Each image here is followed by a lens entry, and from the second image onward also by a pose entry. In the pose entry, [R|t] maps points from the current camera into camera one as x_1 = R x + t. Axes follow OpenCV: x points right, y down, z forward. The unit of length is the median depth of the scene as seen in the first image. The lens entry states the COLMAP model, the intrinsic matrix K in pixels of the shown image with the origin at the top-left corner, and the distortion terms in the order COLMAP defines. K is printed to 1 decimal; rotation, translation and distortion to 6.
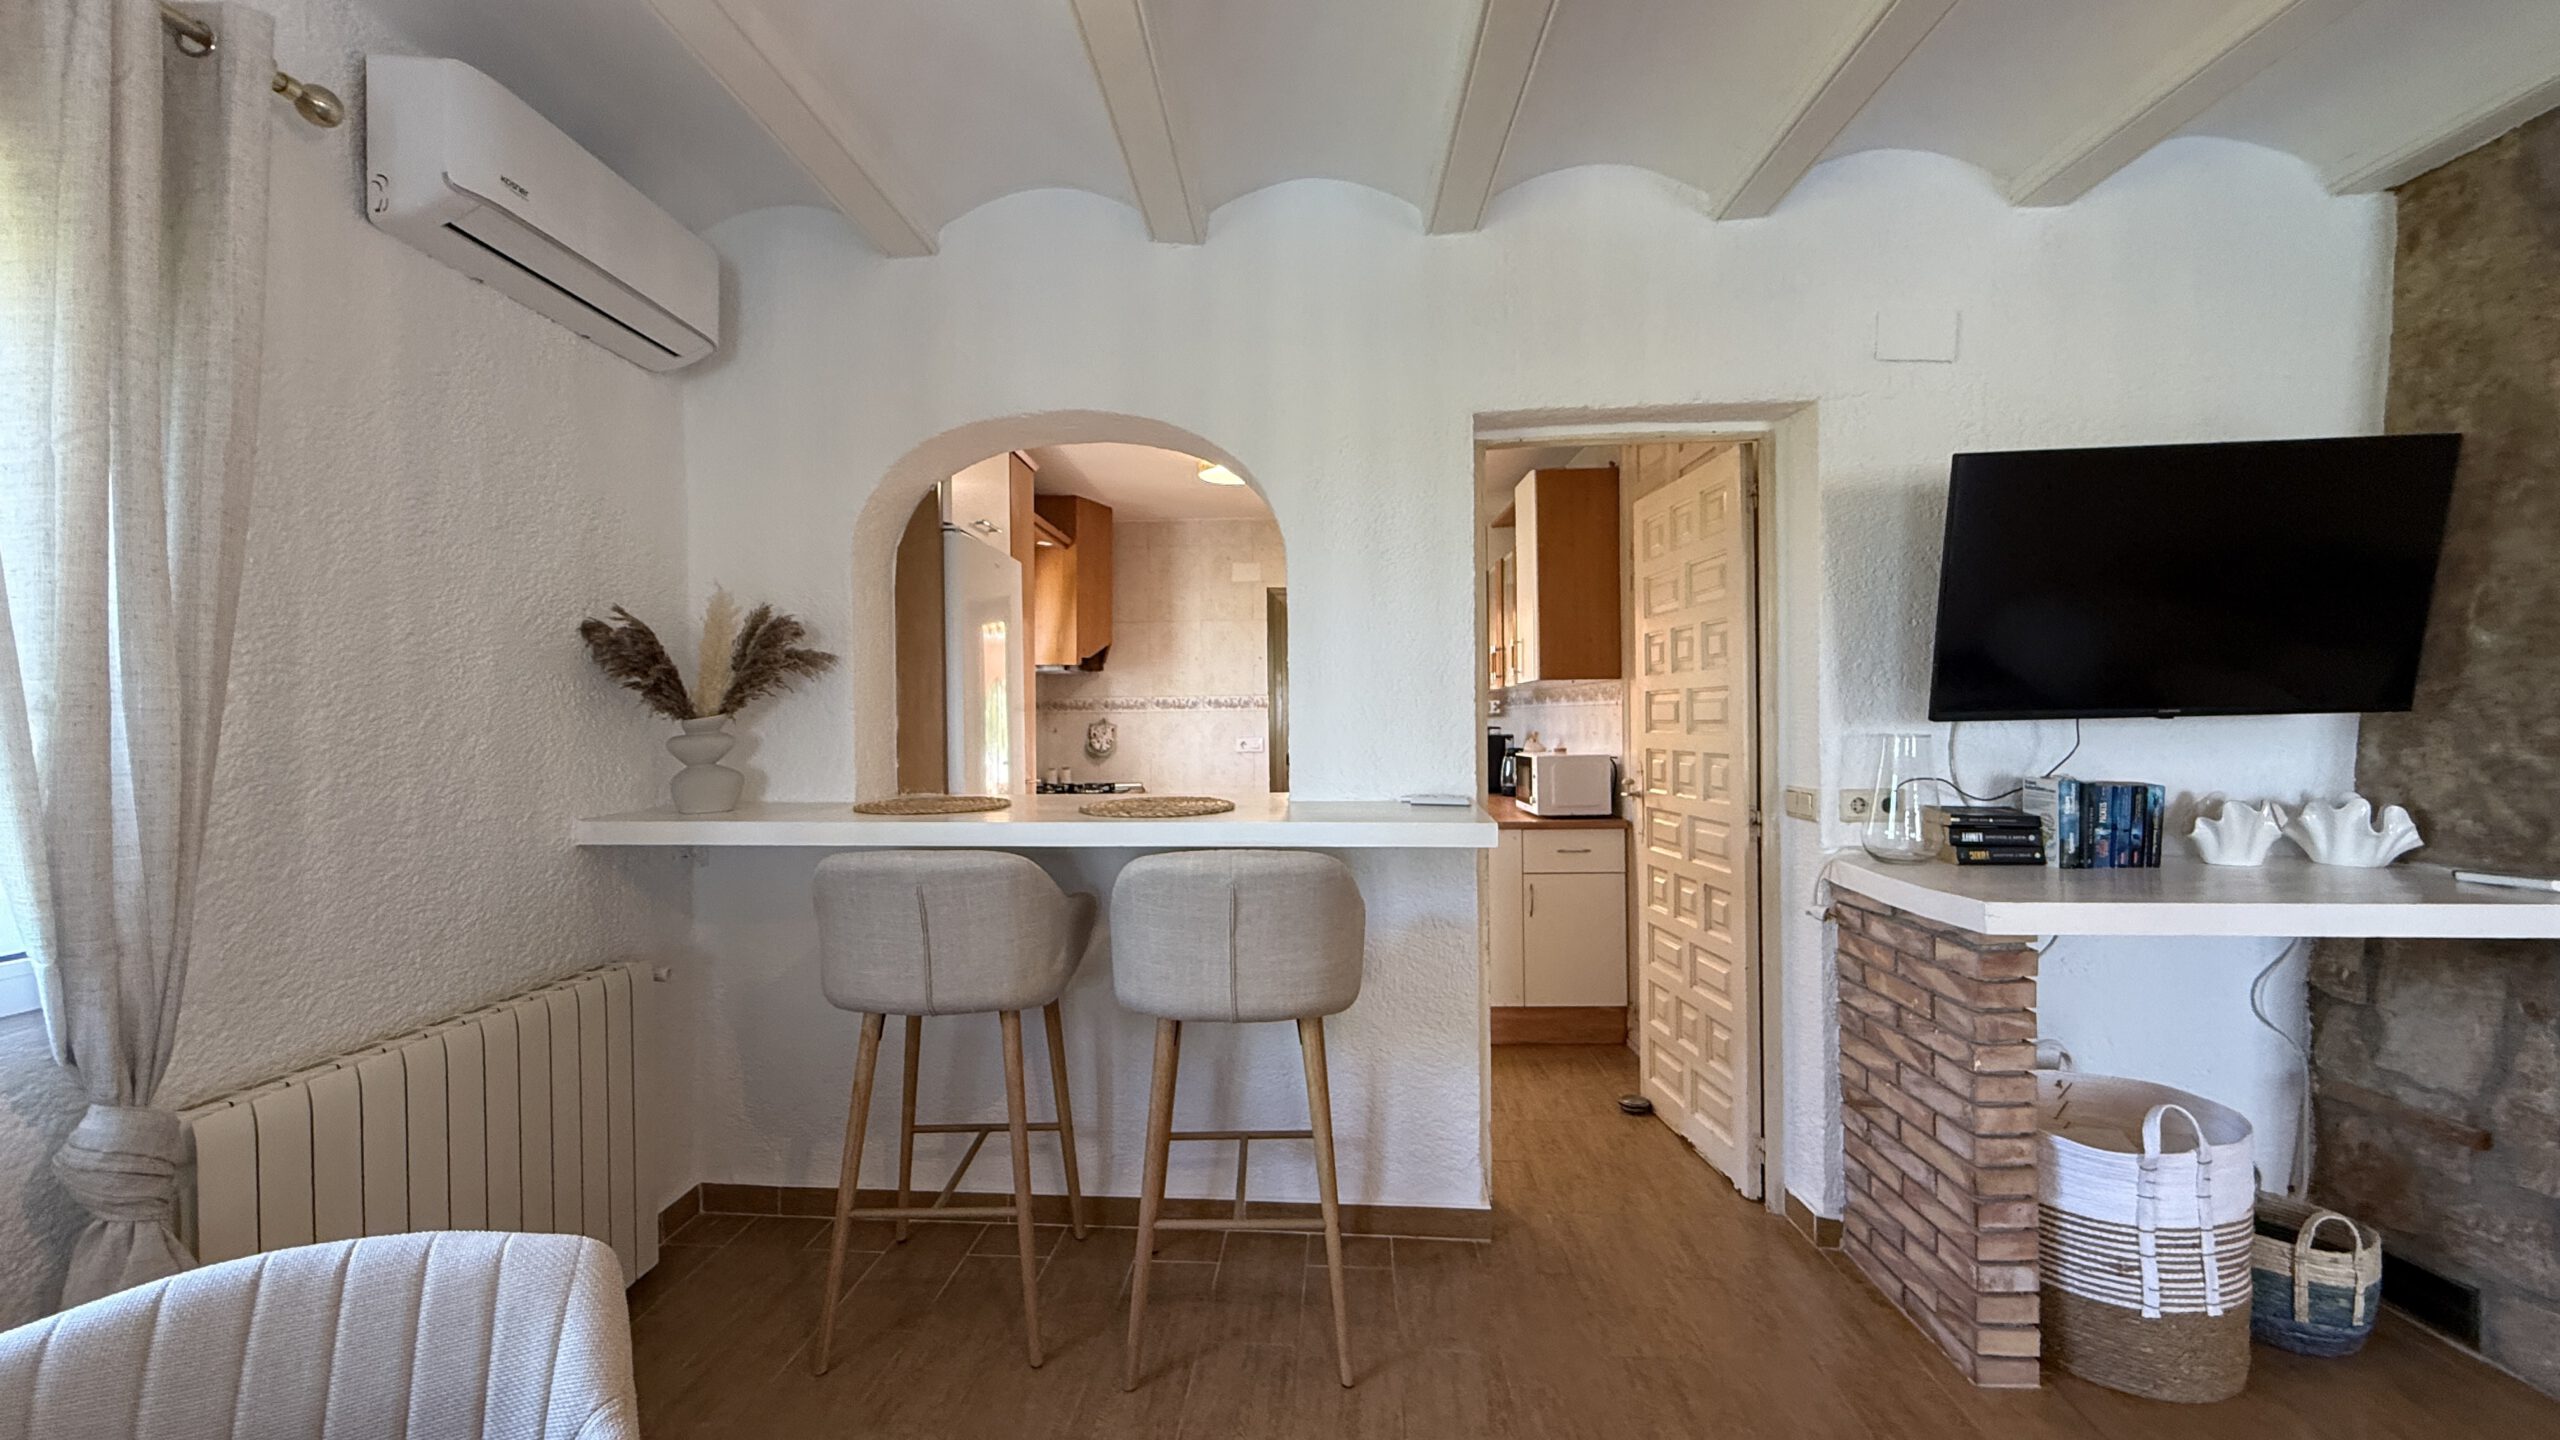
lens RADIAL K [[1033.1, 0, 1277.6], [0, 1033.1, 720.6], [0, 0, 1]] dist [-0.002610, 0.000962]
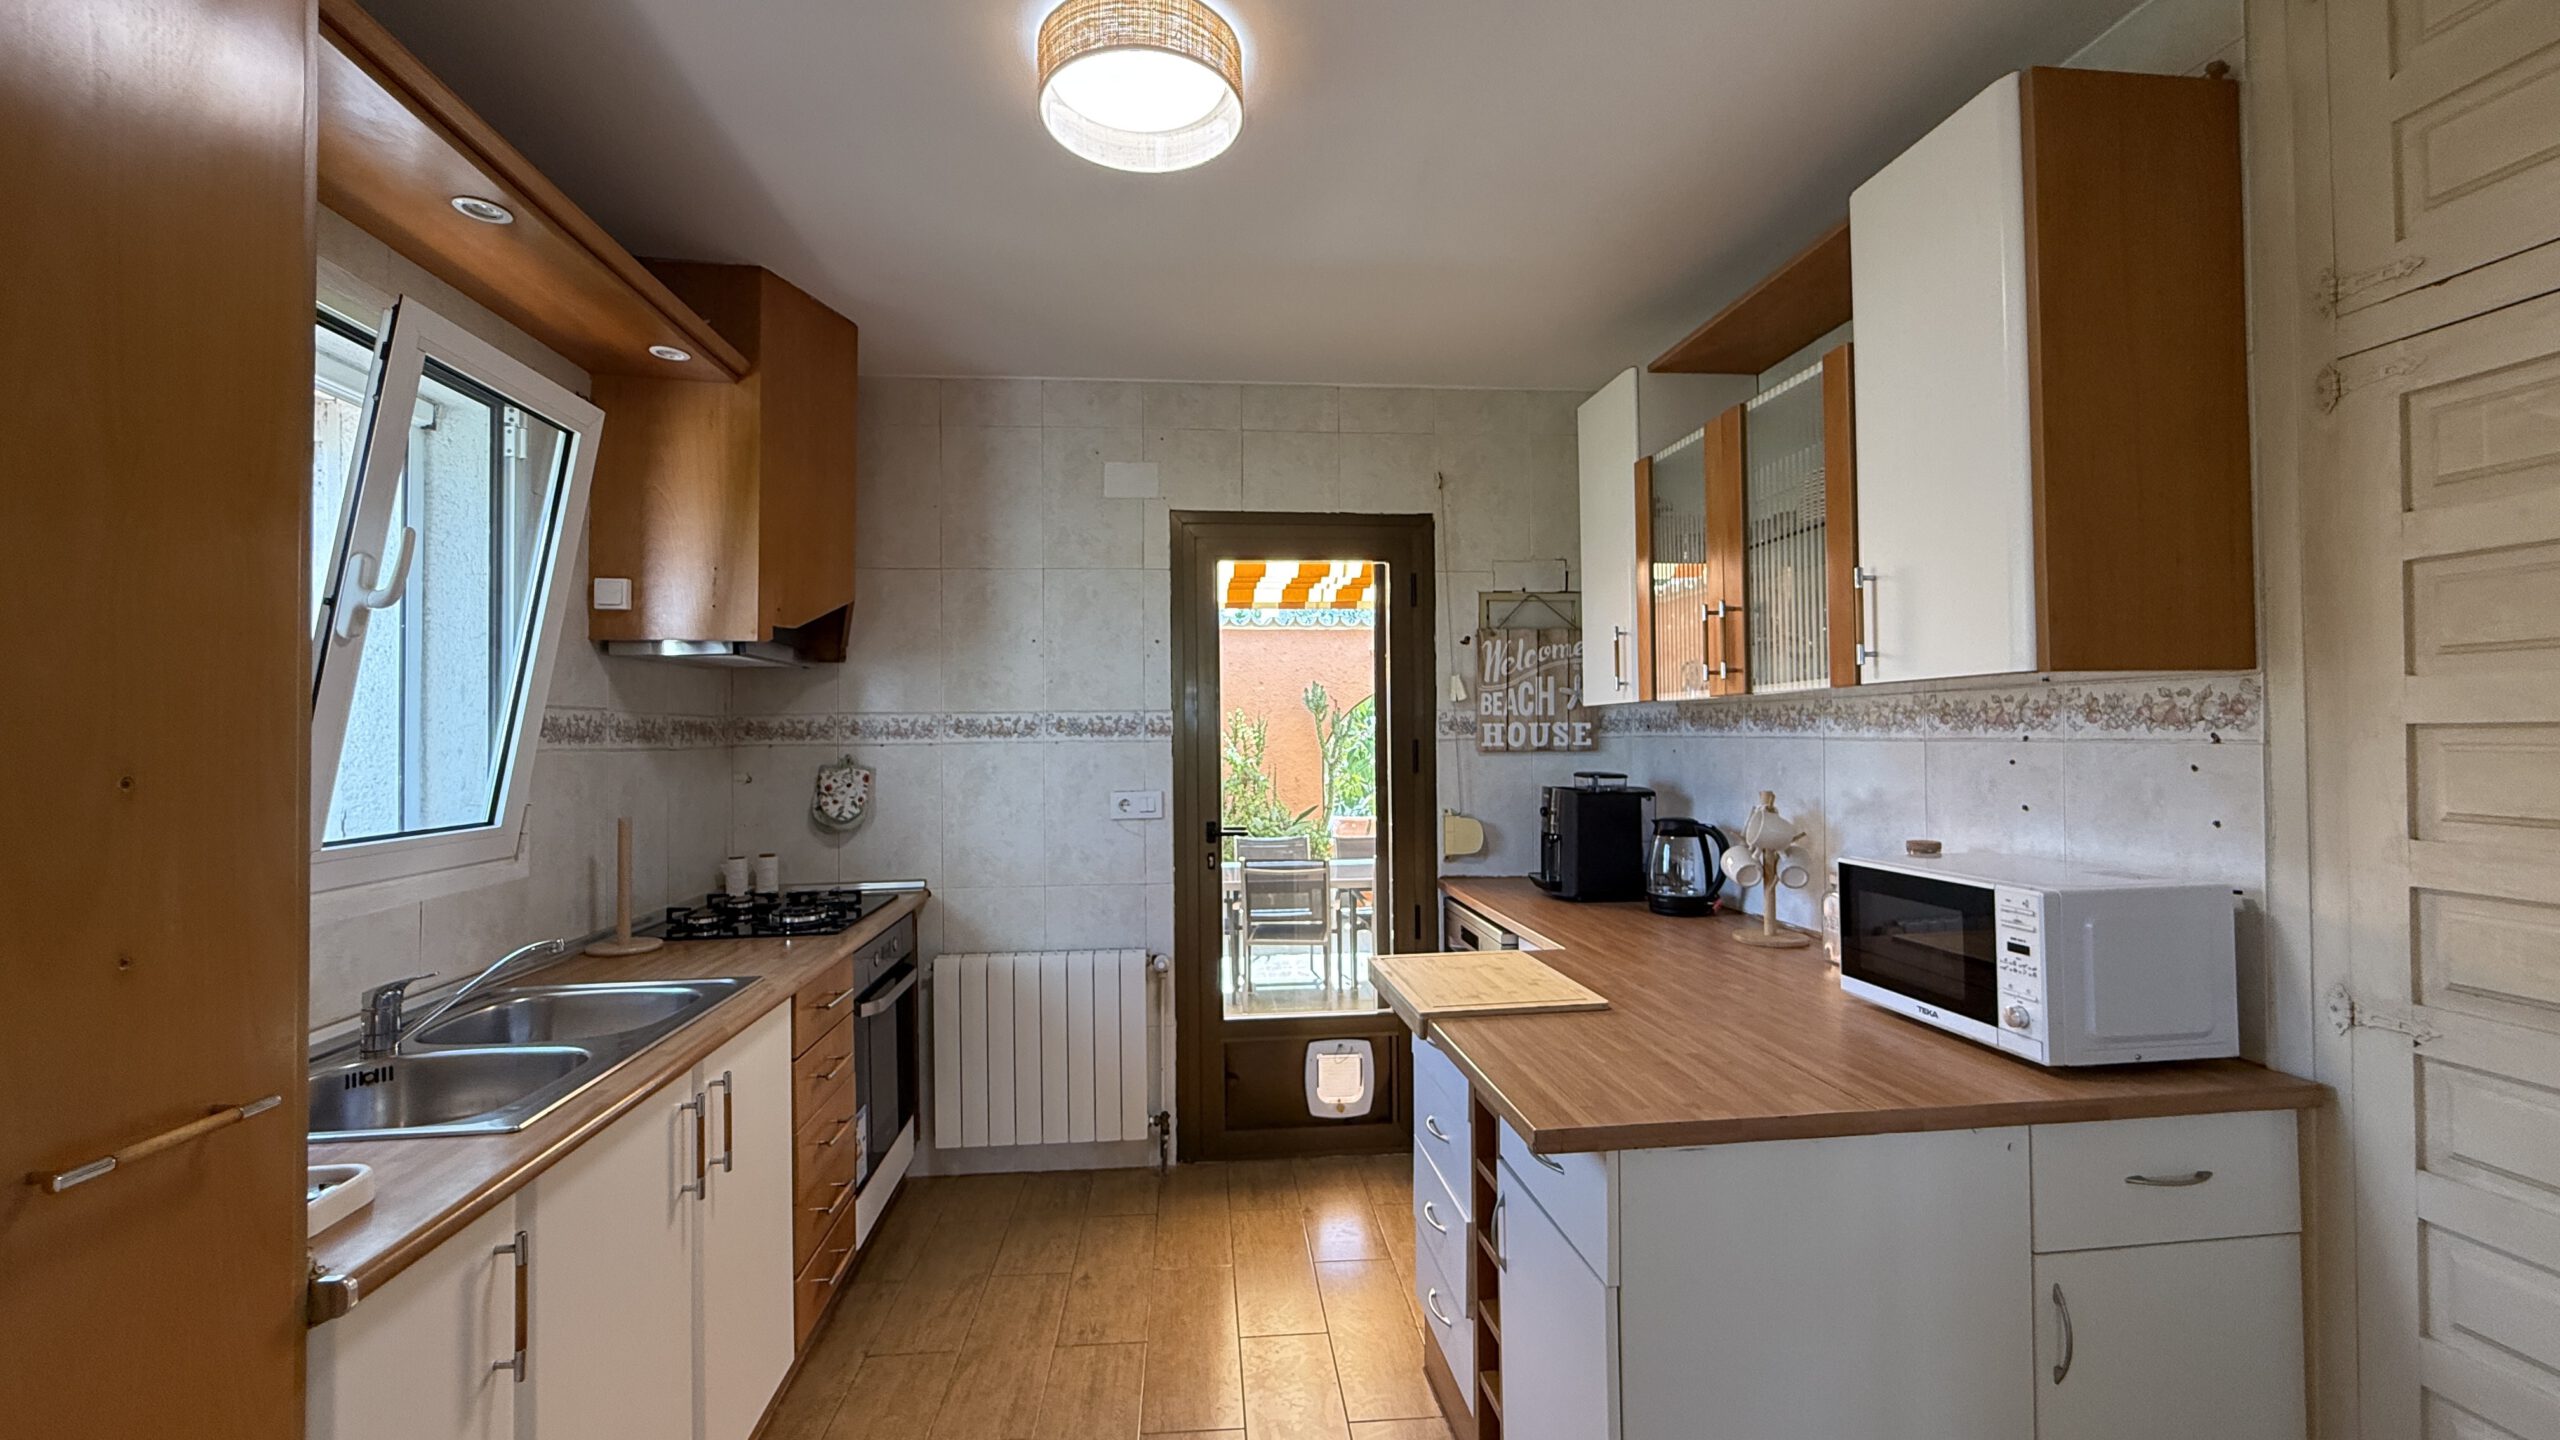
lens RADIAL K [[1033.1, 0, 1279.8], [0, 1033.1, 716.8], [0, 0, 1]] dist [-0.002610, 0.000962]
pose [[0.988756, 0.003436, 0.149500, -0.090990], [-0.000457, 0.999801, -0.019953, -0.029651], [-0.149539, 0.019660, 0.988560, 1.264950]]
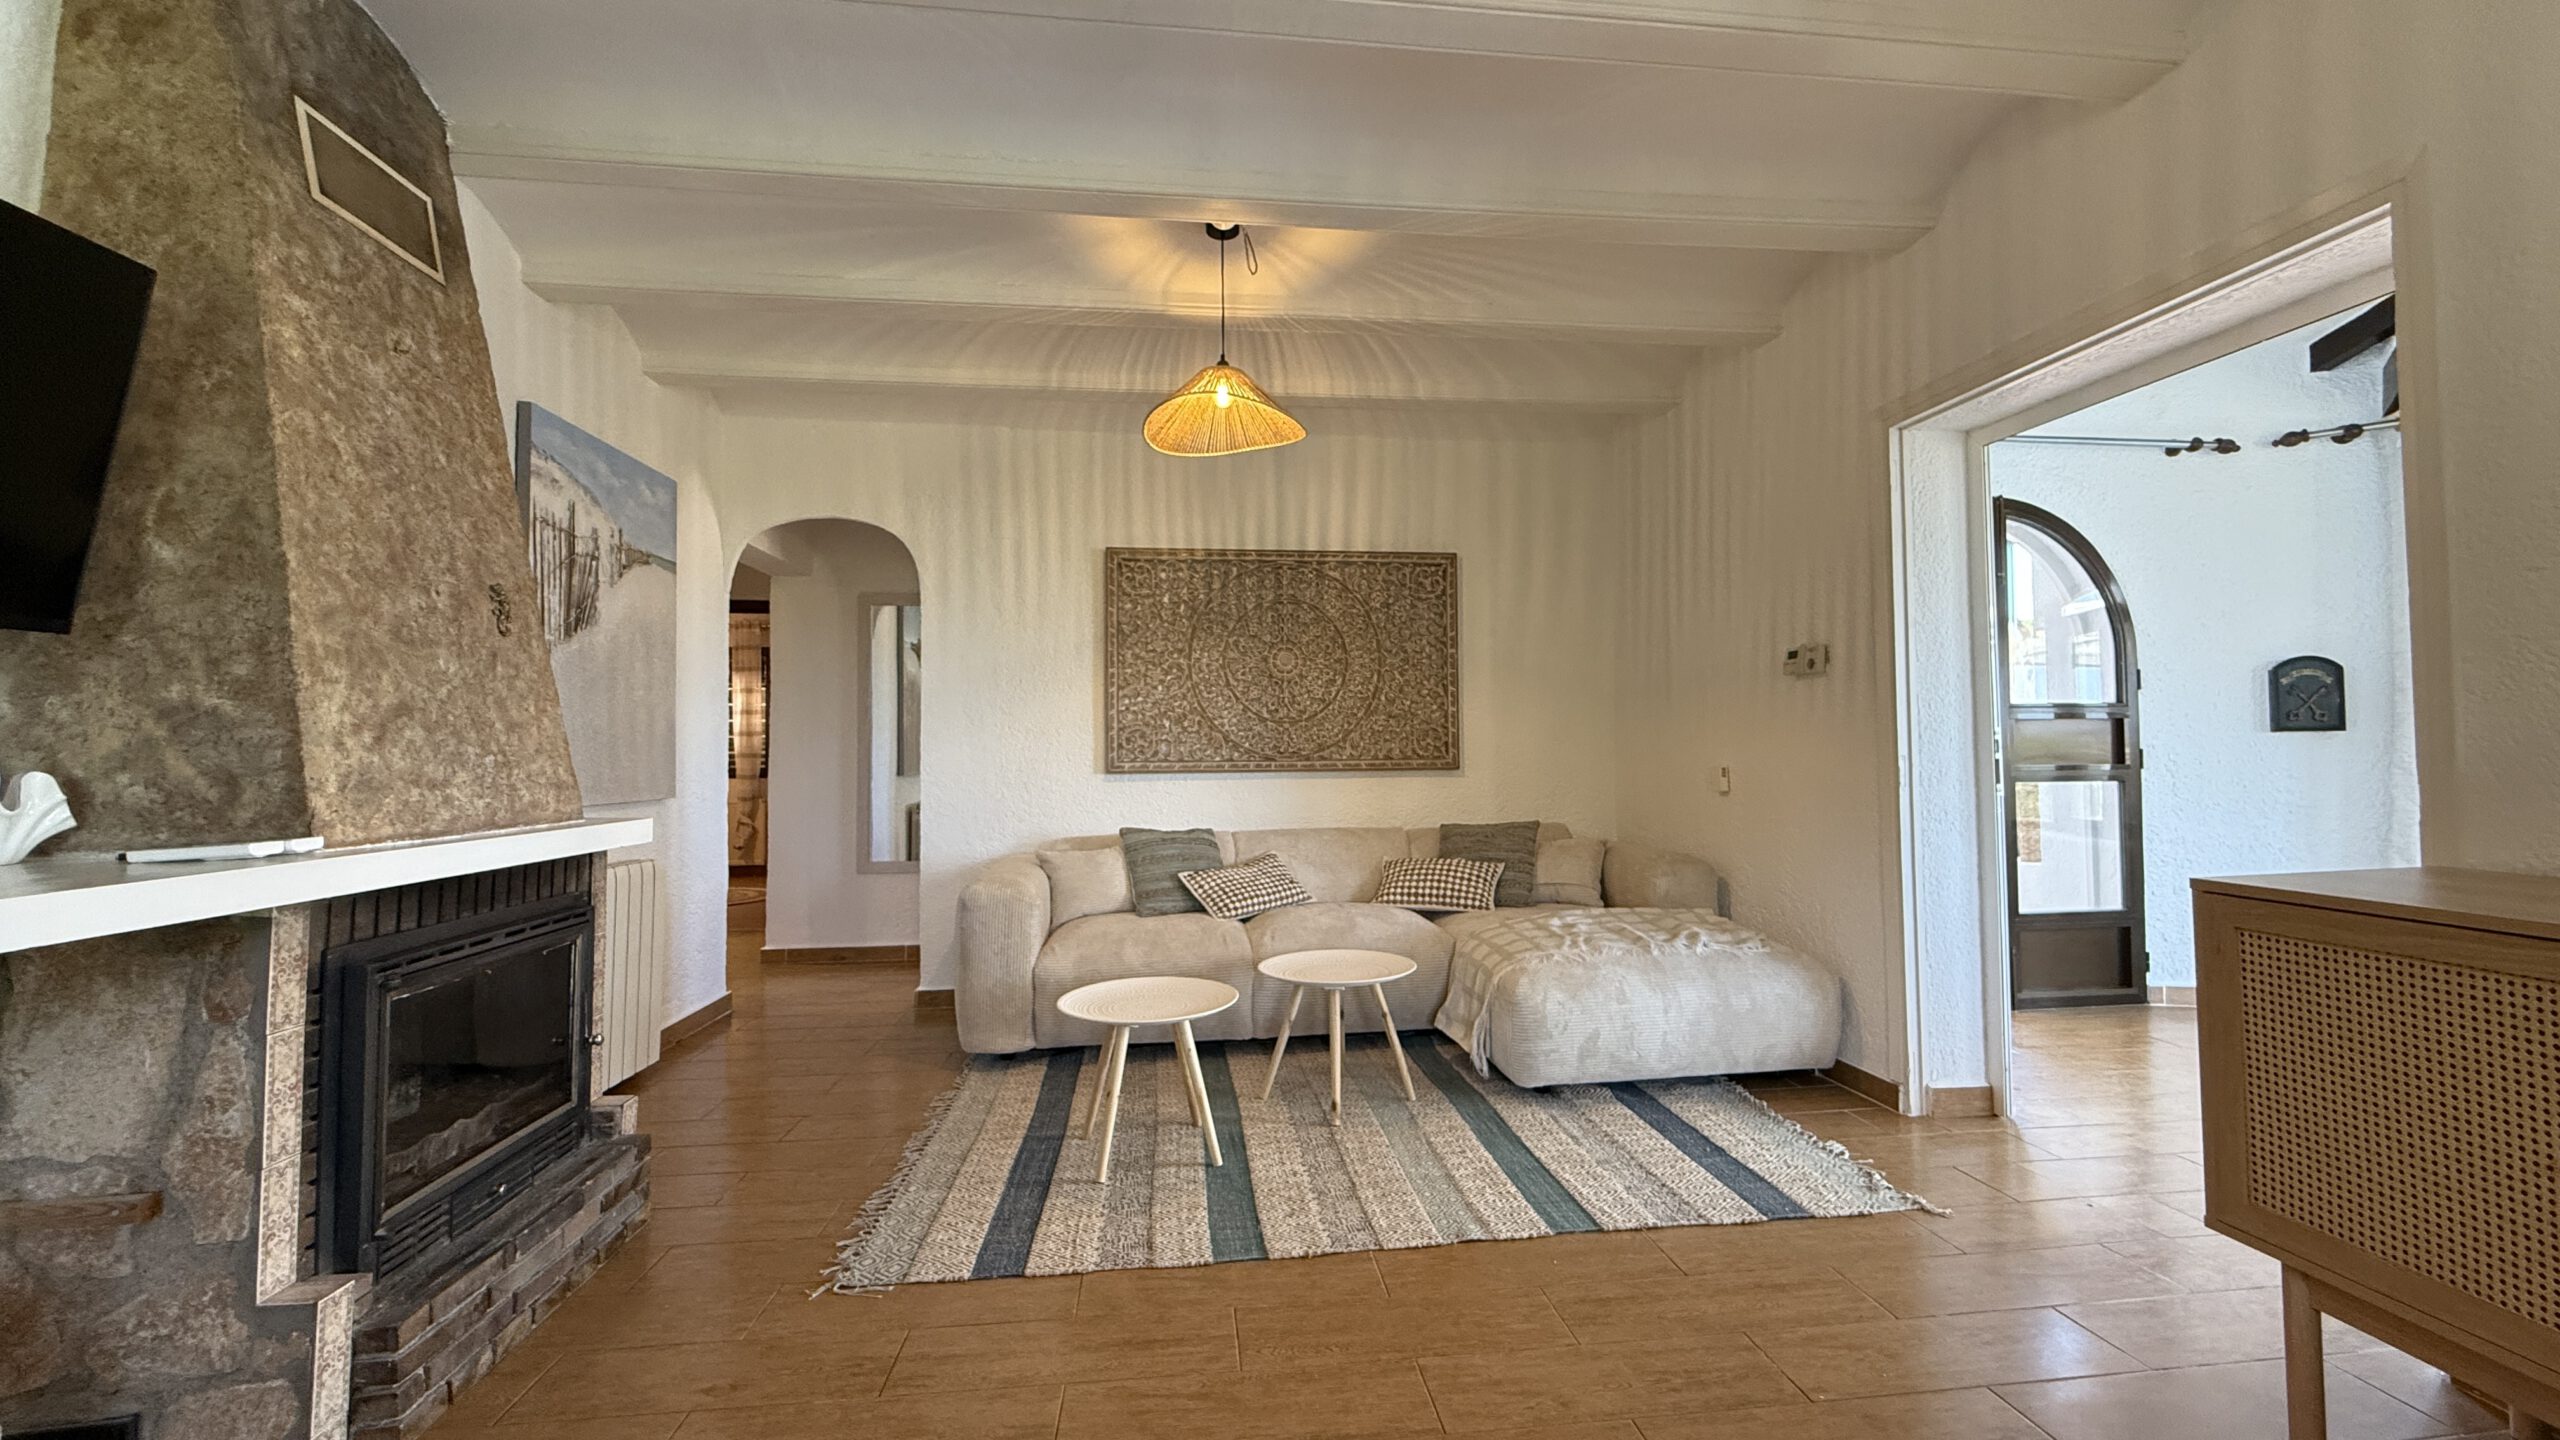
lens RADIAL K [[1033.1, 0, 1281.7], [0, 1033.1, 721.2], [0, 0, 1]] dist [-0.002610, 0.000962]
pose [[-0.163398, 0.042547, 0.985642, 0.252013], [0.011692, 0.999083, -0.041189, 0.085845], [-0.986491, 0.004794, -0.163746, 0.278597]]
